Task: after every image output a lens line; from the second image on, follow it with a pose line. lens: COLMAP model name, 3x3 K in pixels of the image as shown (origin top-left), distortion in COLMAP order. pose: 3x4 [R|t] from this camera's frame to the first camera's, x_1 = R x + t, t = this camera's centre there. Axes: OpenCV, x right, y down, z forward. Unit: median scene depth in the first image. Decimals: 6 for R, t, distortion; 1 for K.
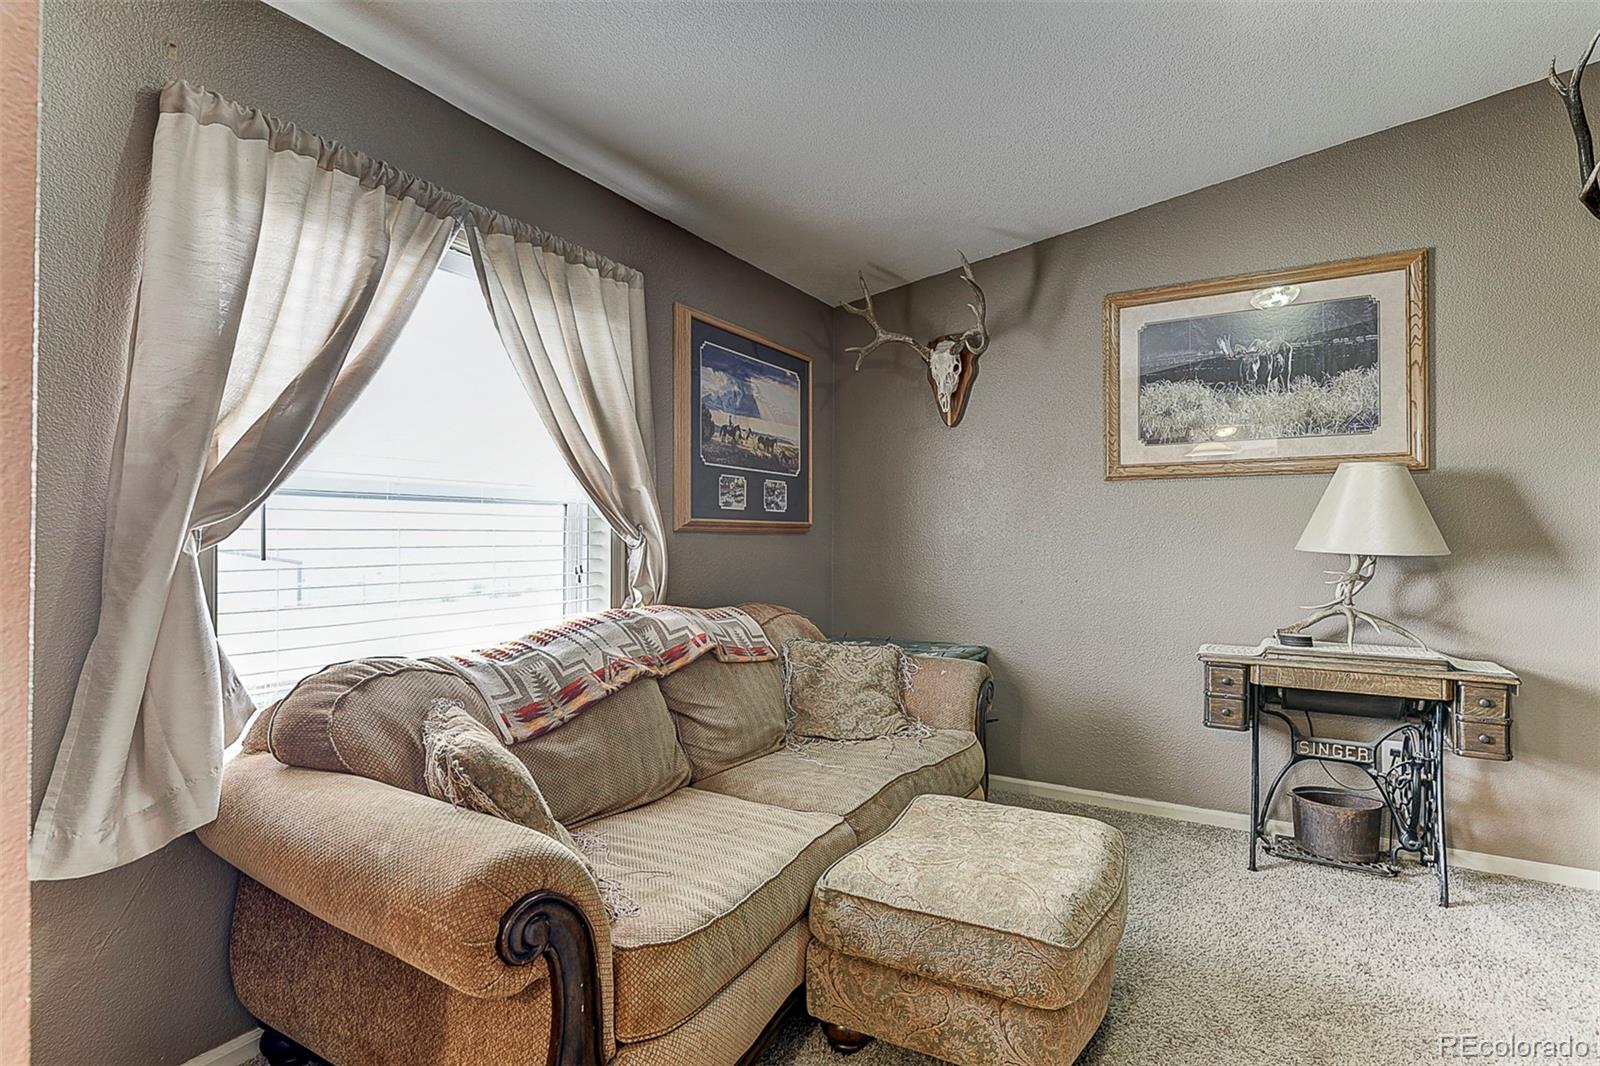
lens RADIAL K [[786.1, 0, 792.0], [0, 786.1, 535.9], [0, 0, 1]] dist [0.001197, -0.002623]
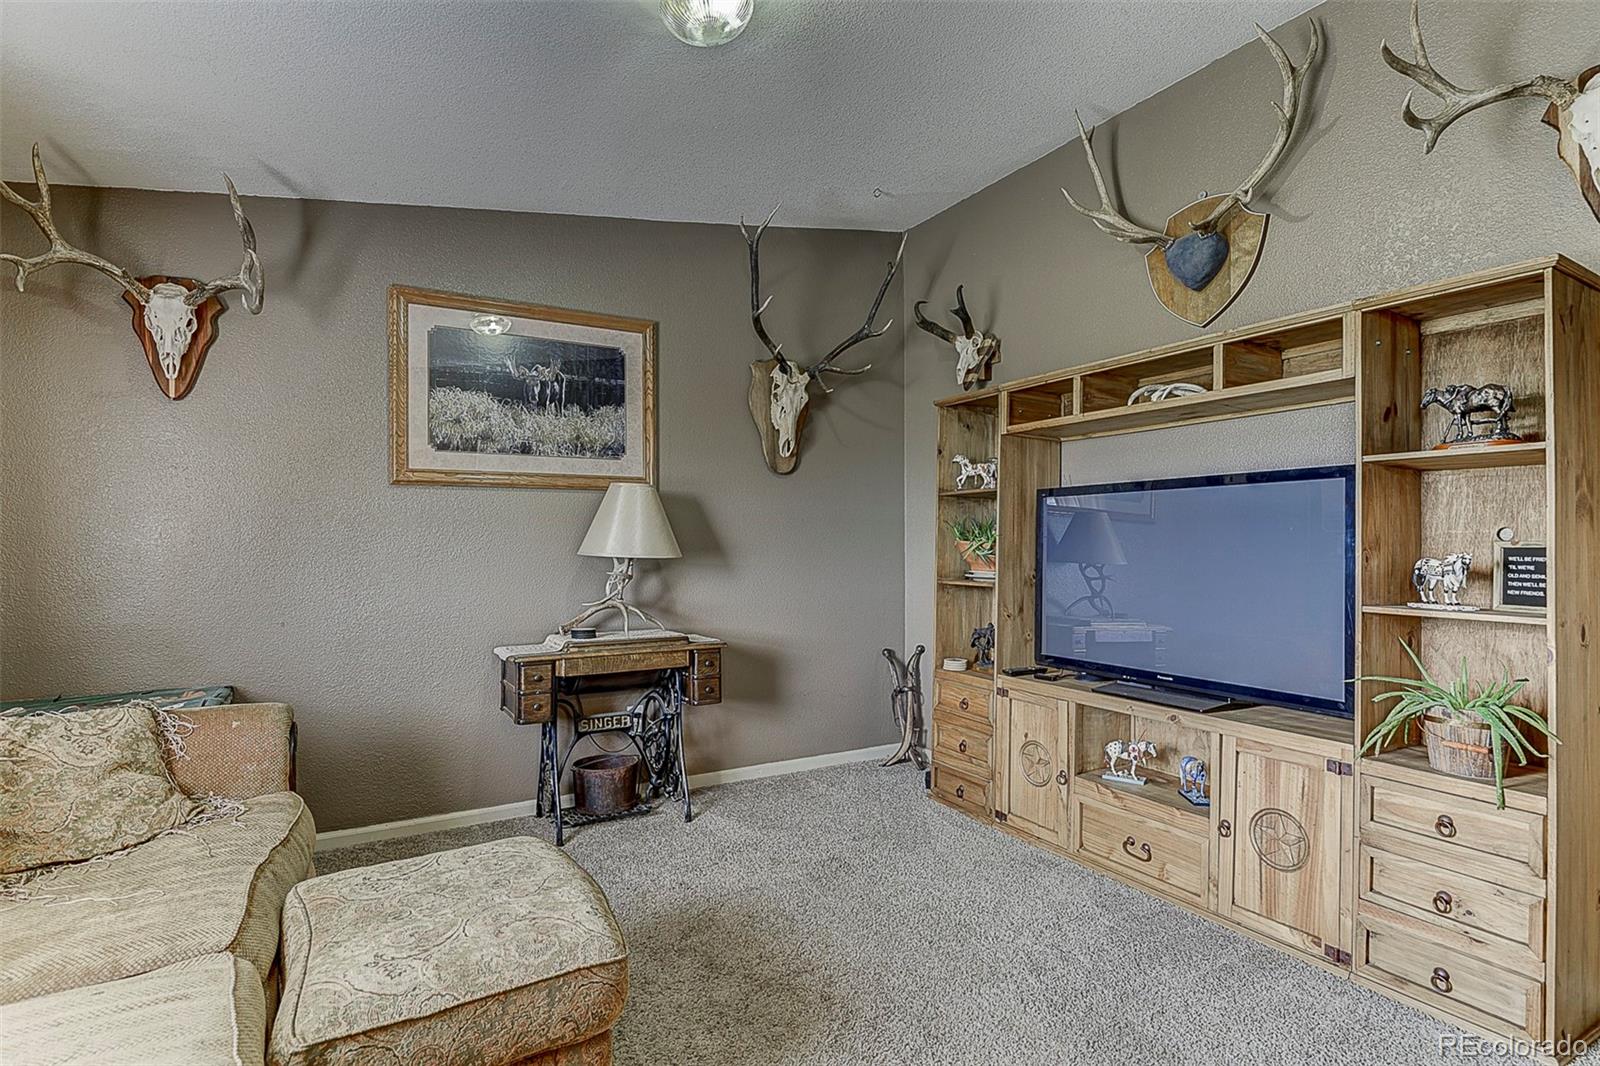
lens RADIAL K [[786.1, 0, 791.4], [0, 786.1, 536.9], [0, 0, 1]] dist [0.001197, -0.002623]
pose [[0.497439, 0.002731, 0.867495, -0.201228], [0.005008, 0.999969, -0.006020, -0.000482], [-0.867485, 0.007339, 0.497410, 0.155905]]
